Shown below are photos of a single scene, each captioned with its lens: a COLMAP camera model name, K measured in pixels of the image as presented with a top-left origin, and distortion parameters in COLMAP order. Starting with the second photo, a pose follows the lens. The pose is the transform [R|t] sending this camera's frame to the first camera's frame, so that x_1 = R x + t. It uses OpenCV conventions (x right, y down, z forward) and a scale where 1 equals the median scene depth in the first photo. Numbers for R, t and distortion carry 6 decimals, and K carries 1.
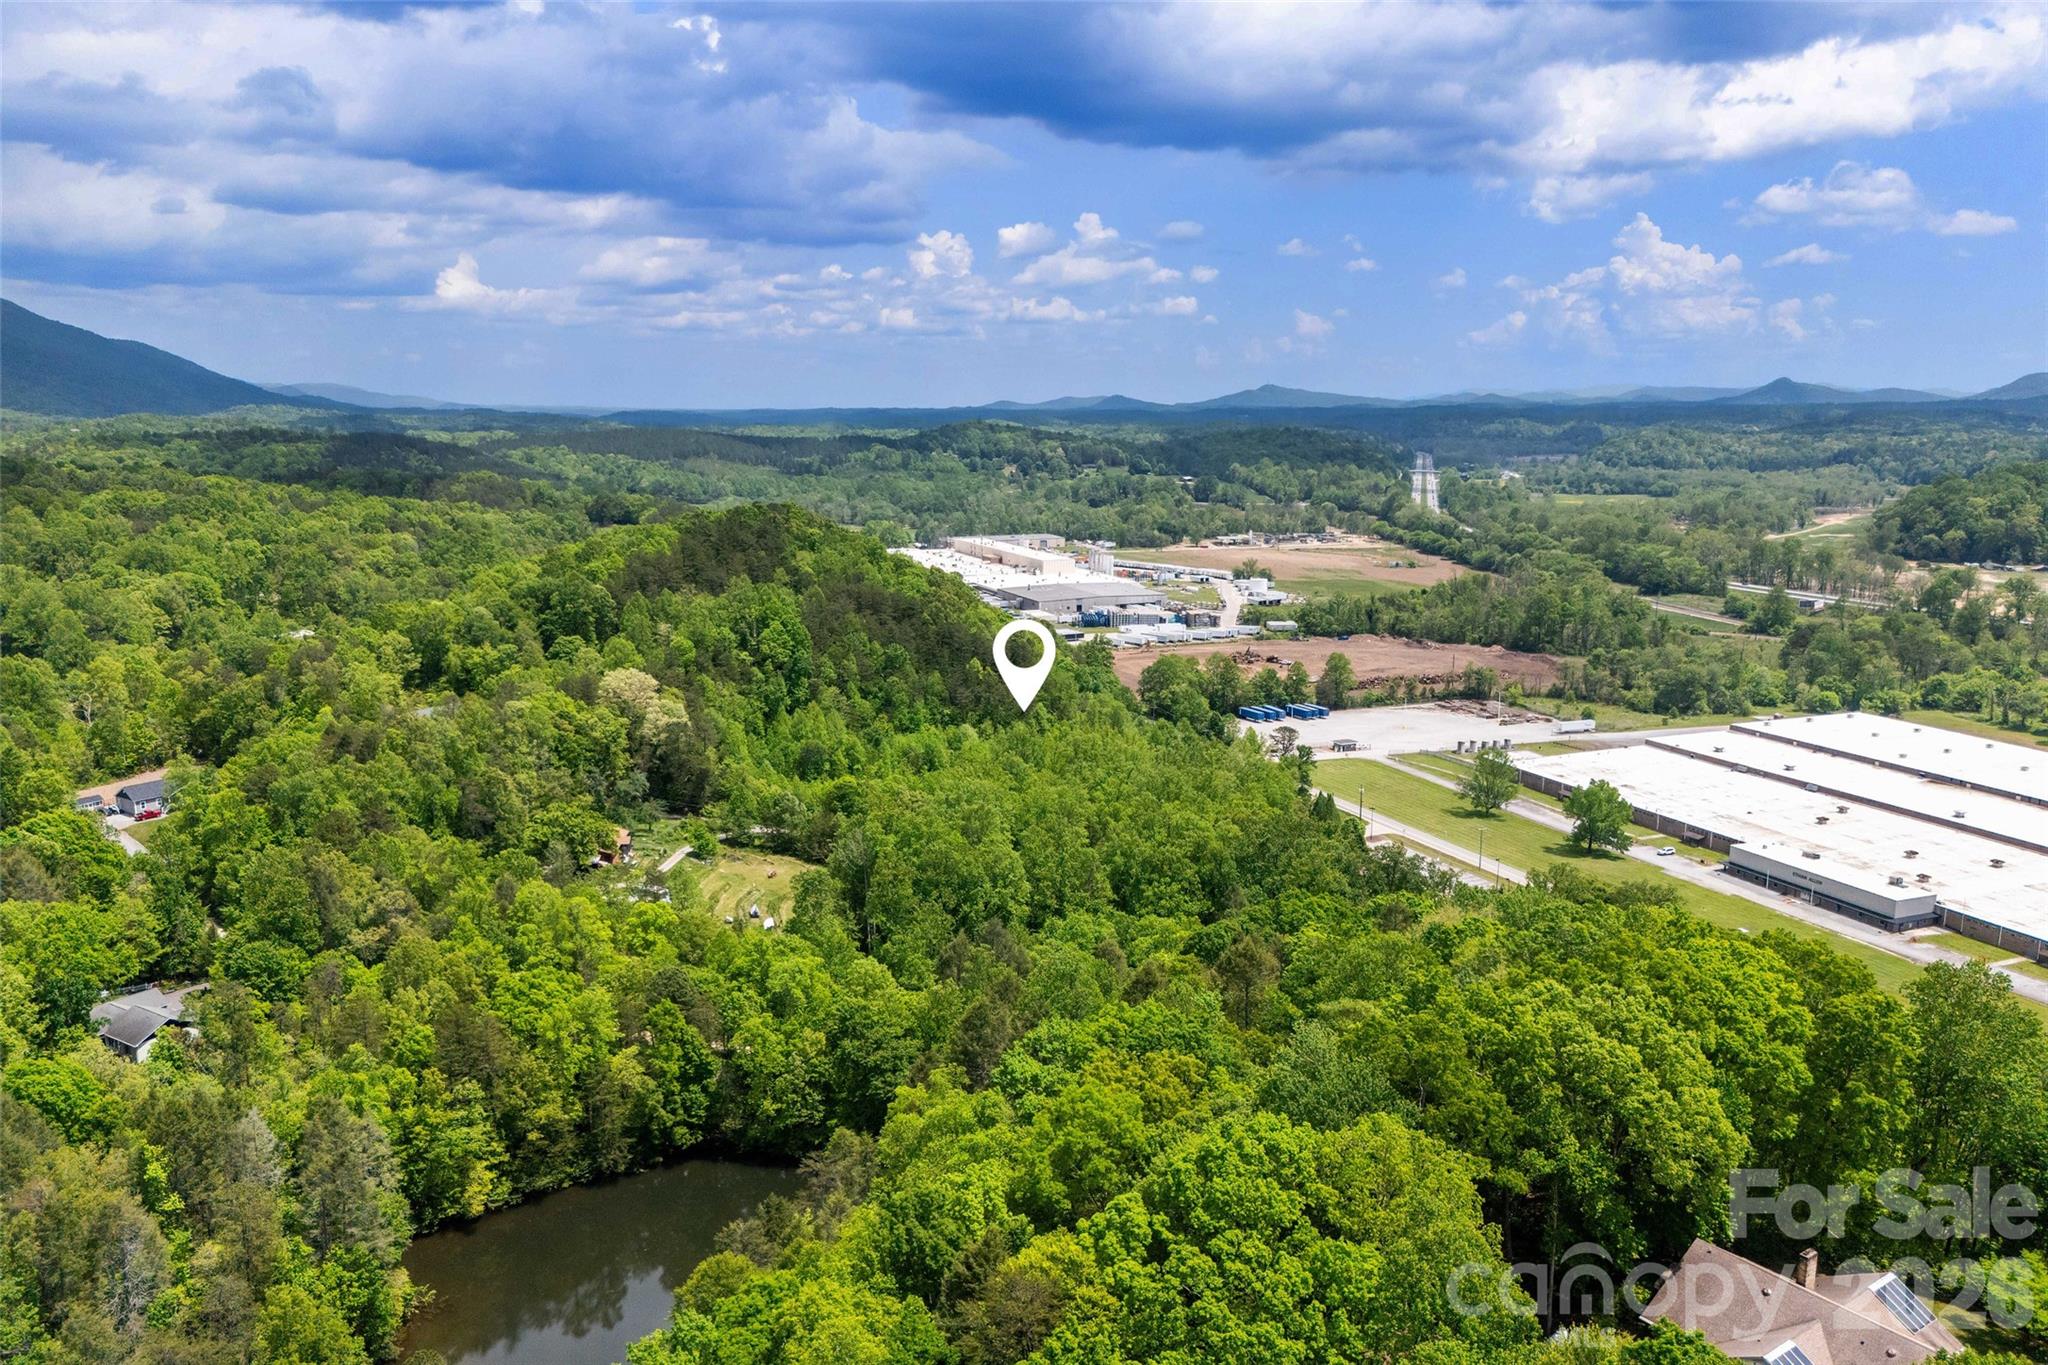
lens RADIAL K [[1516.1, 0, 1017.8], [0, 1516.1, 723.1], [0, 0, 1]] dist [0.075951, -0.078767]
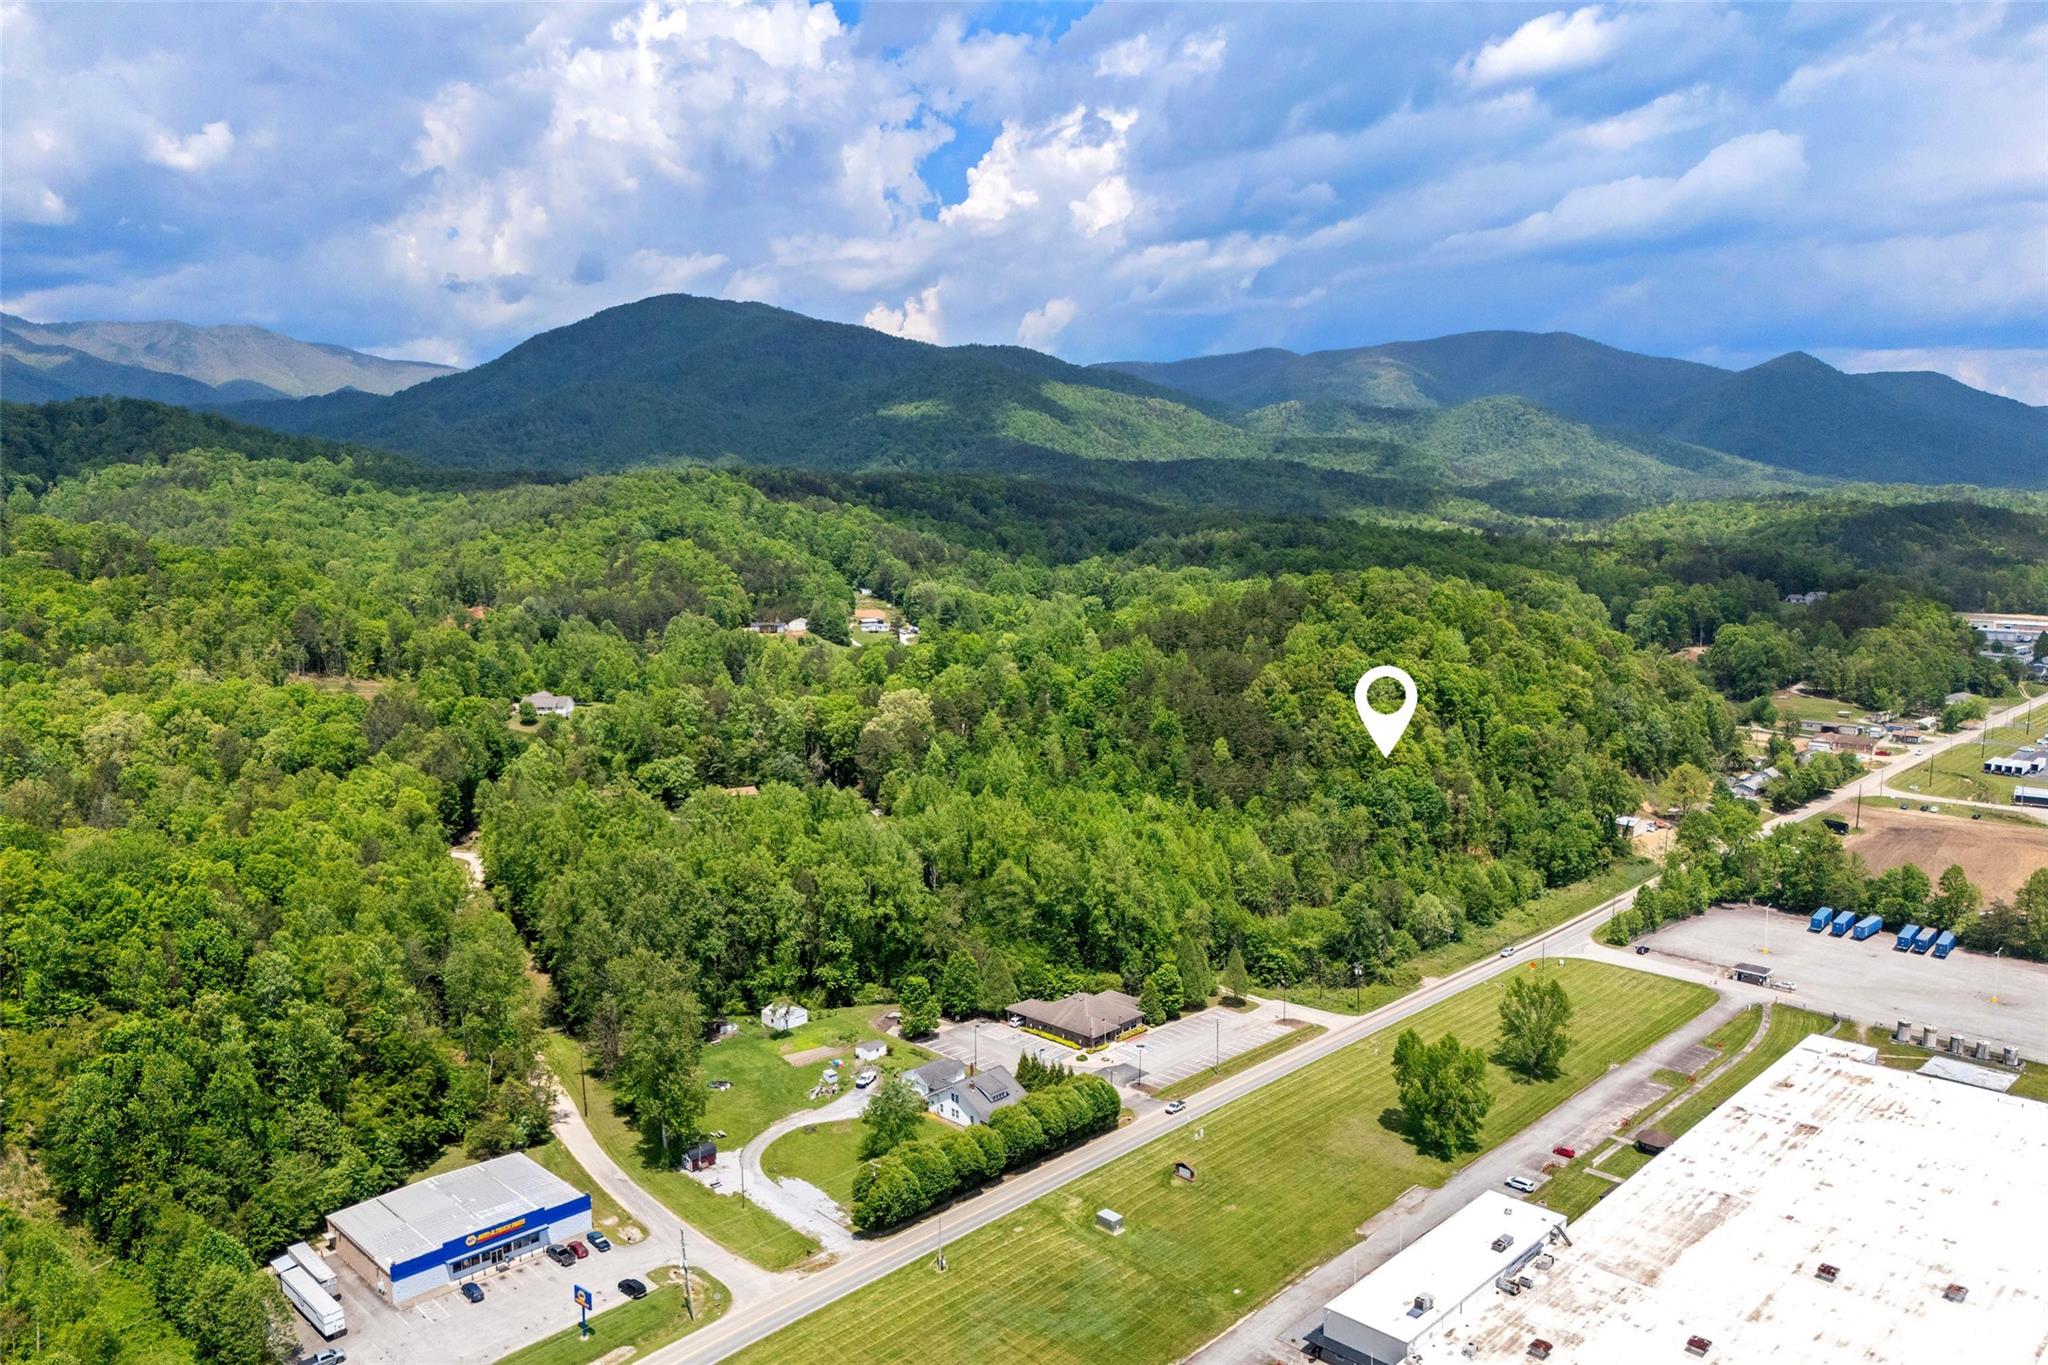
lens RADIAL K [[1516.1, 0, 1017.8], [0, 1516.1, 723.1], [0, 0, 1]] dist [0.075951, -0.078767]
pose [[0.398247, 0.140239, -0.906495, 0.318963], [-0.180181, 0.980951, 0.072599, -0.039602], [0.899408, 0.134421, 0.415929, 0.191501]]
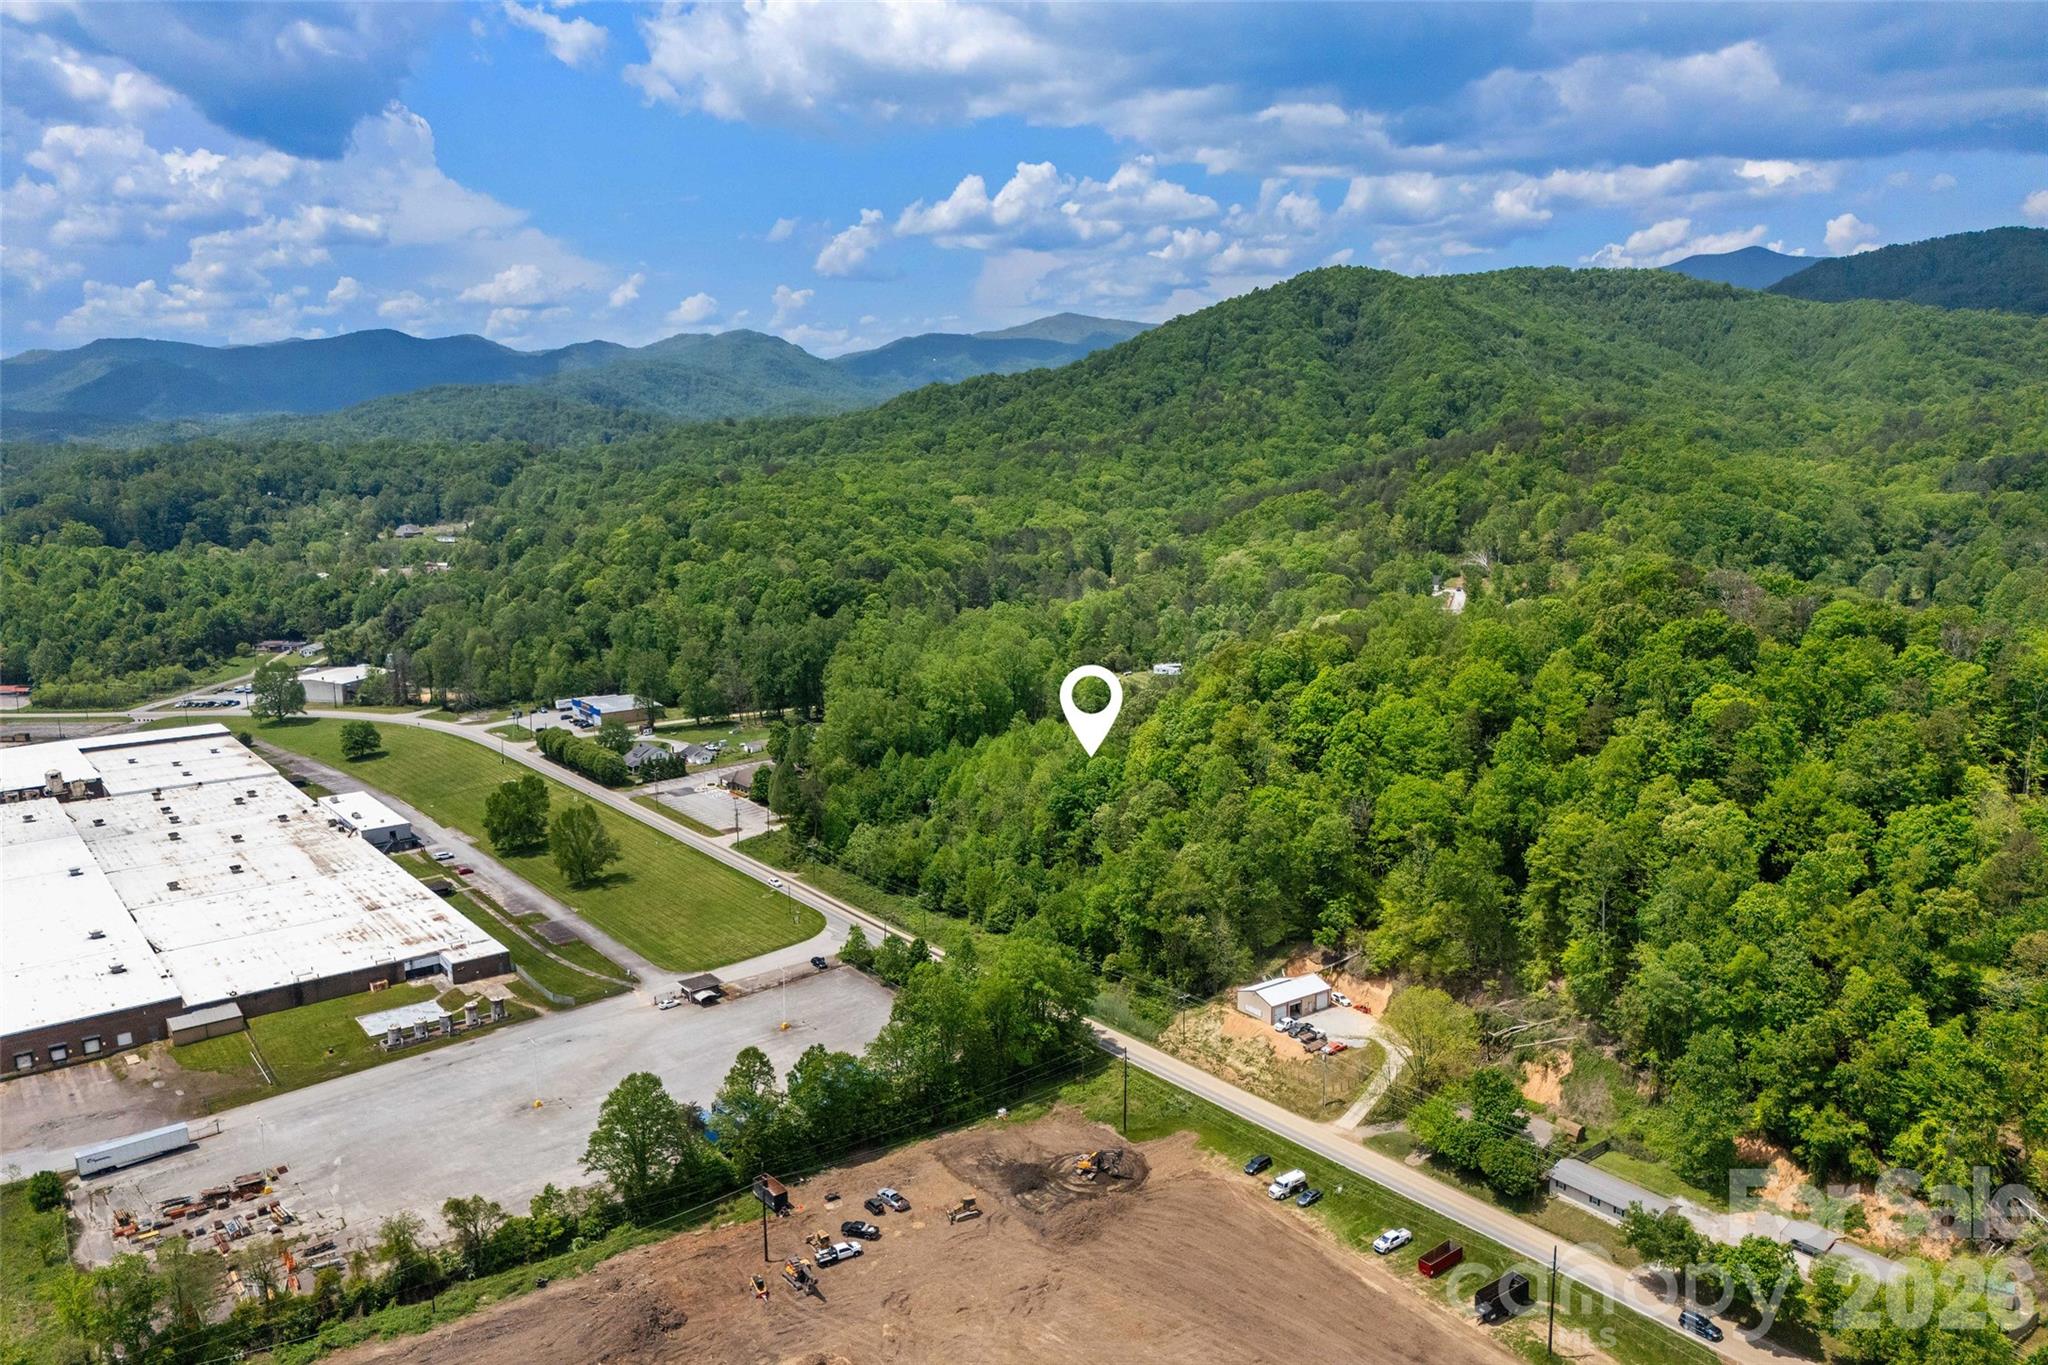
lens RADIAL K [[1516.1, 0, 1017.8], [0, 1516.1, 723.1], [0, 0, 1]] dist [0.075951, -0.078767]
pose [[-0.966000, 0.065180, -0.250190, 0.110395], [-0.040994, 0.916844, 0.397136, -0.147982], [0.255270, 0.393890, -0.883000, 0.703049]]
